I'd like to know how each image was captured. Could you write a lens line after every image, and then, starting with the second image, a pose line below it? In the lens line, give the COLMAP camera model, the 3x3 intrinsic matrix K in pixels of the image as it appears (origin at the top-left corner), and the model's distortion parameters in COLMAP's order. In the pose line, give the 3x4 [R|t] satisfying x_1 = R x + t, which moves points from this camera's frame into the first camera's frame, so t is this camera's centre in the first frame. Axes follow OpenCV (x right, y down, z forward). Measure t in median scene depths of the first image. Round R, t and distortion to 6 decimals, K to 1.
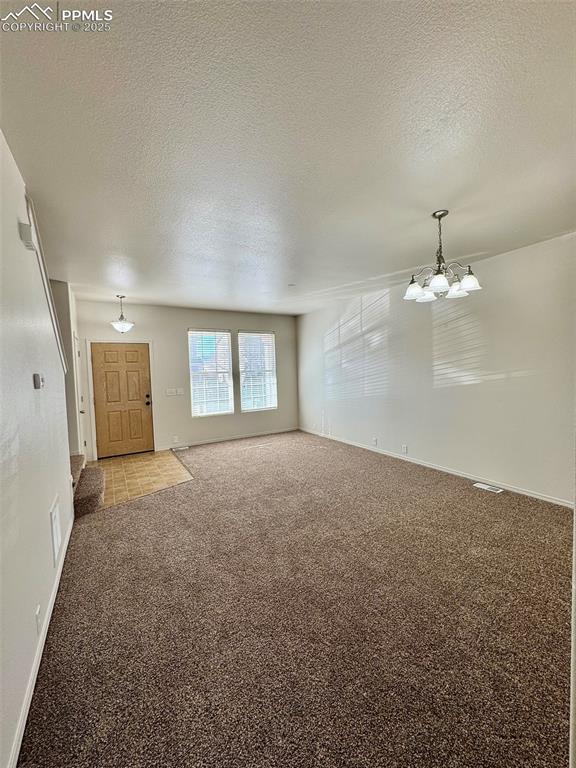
lens RADIAL K [[307.7, 0, 289.9], [0, 307.7, 381.0], [0, 0, 1]] dist [-0.000595, -0.000262]
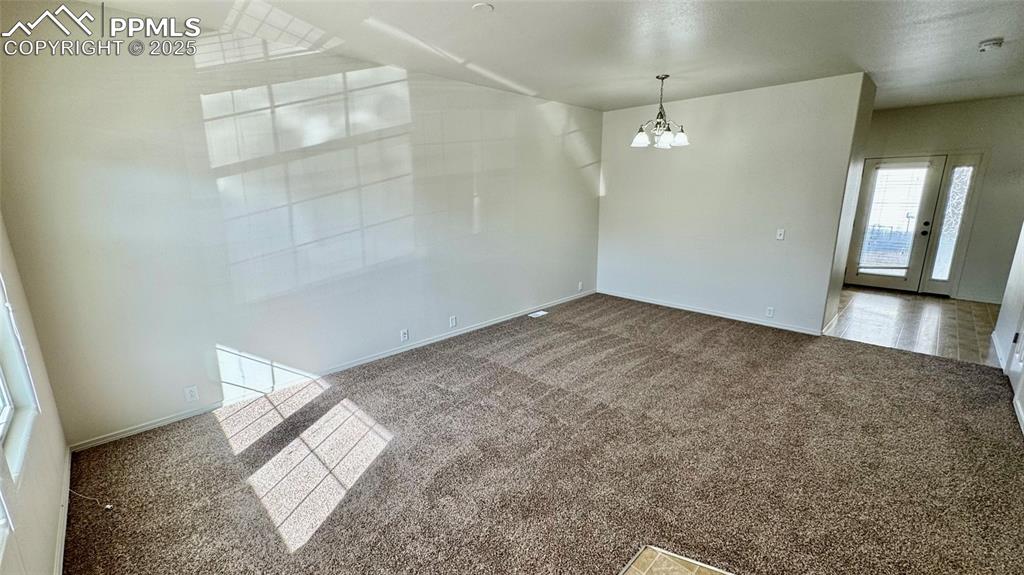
lens RADIAL K [[412.6, 0, 511.7], [0, 412.6, 287.4], [0, 0, 1]] dist [-0.001011, -0.000093]
pose [[-0.235677, -0.187197, 0.953632, -0.653743], [0.060213, 0.976575, 0.206581, -0.058373], [-0.969964, 0.106107, -0.218885, 1.217946]]
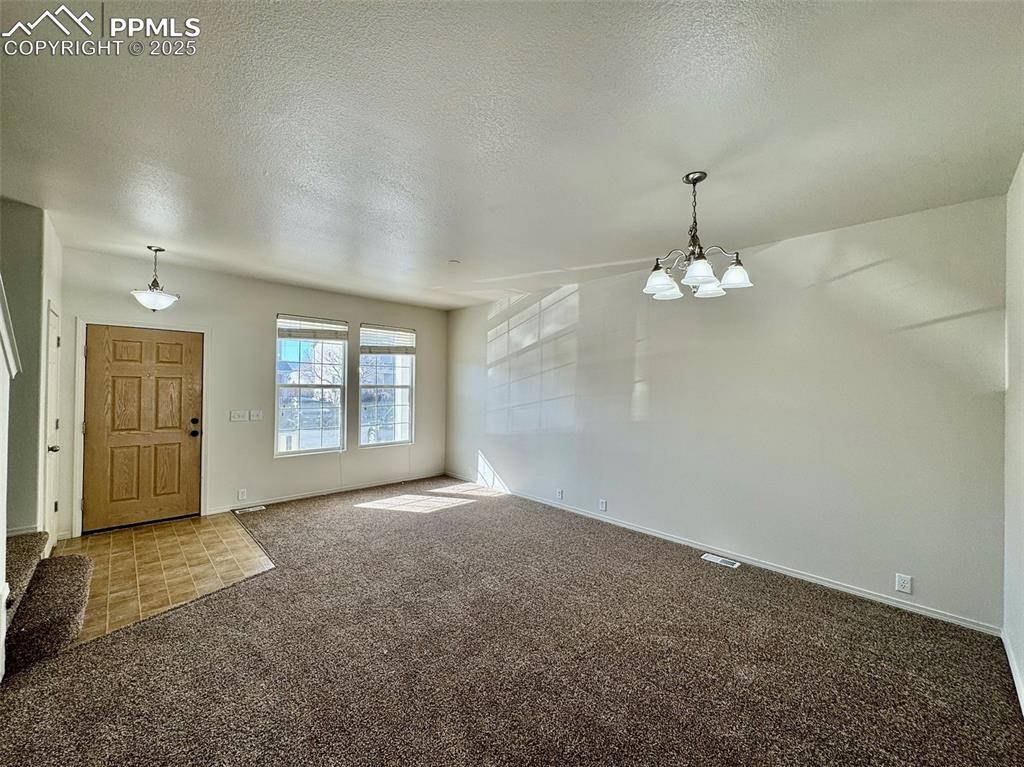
lens RADIAL K [[410.3, 0, 514.8], [0, 410.3, 380.3], [0, 0, 1]] dist [-0.000595, -0.000262]
pose [[0.973125, 0.046824, 0.225469, -0.061963], [-0.034416, 0.997685, -0.058652, -0.005618], [-0.227693, 0.049316, 0.972483, 0.122273]]
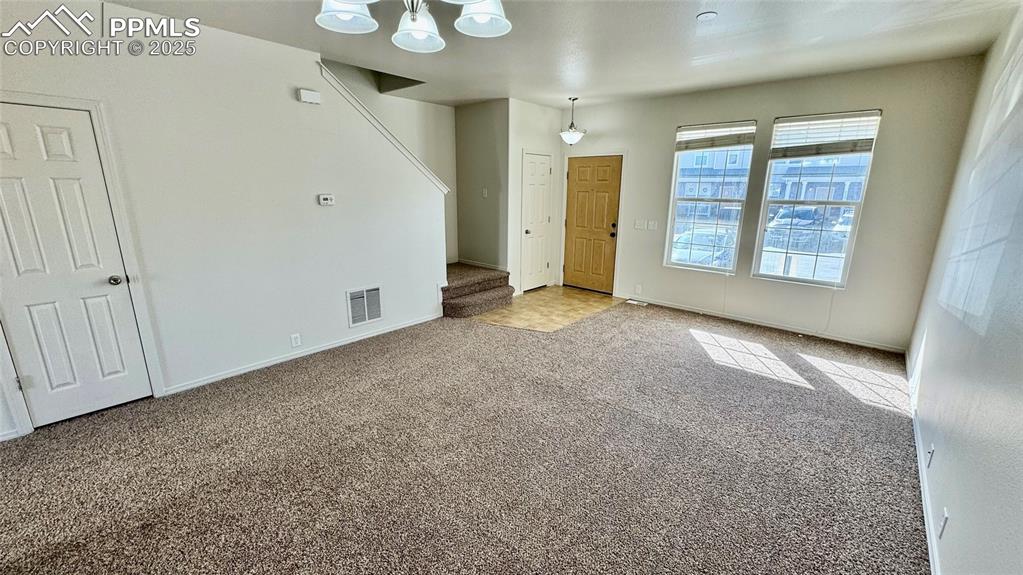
lens RADIAL K [[412.2, 0, 511.2], [0, 412.2, 287.4], [0, 0, 1]] dist [-0.001011, -0.000093]
pose [[0.288234, 0.259406, -0.921754, 0.632506], [-0.058233, 0.965574, 0.253528, -0.066626], [0.955788, -0.019399, 0.293417, 0.590197]]
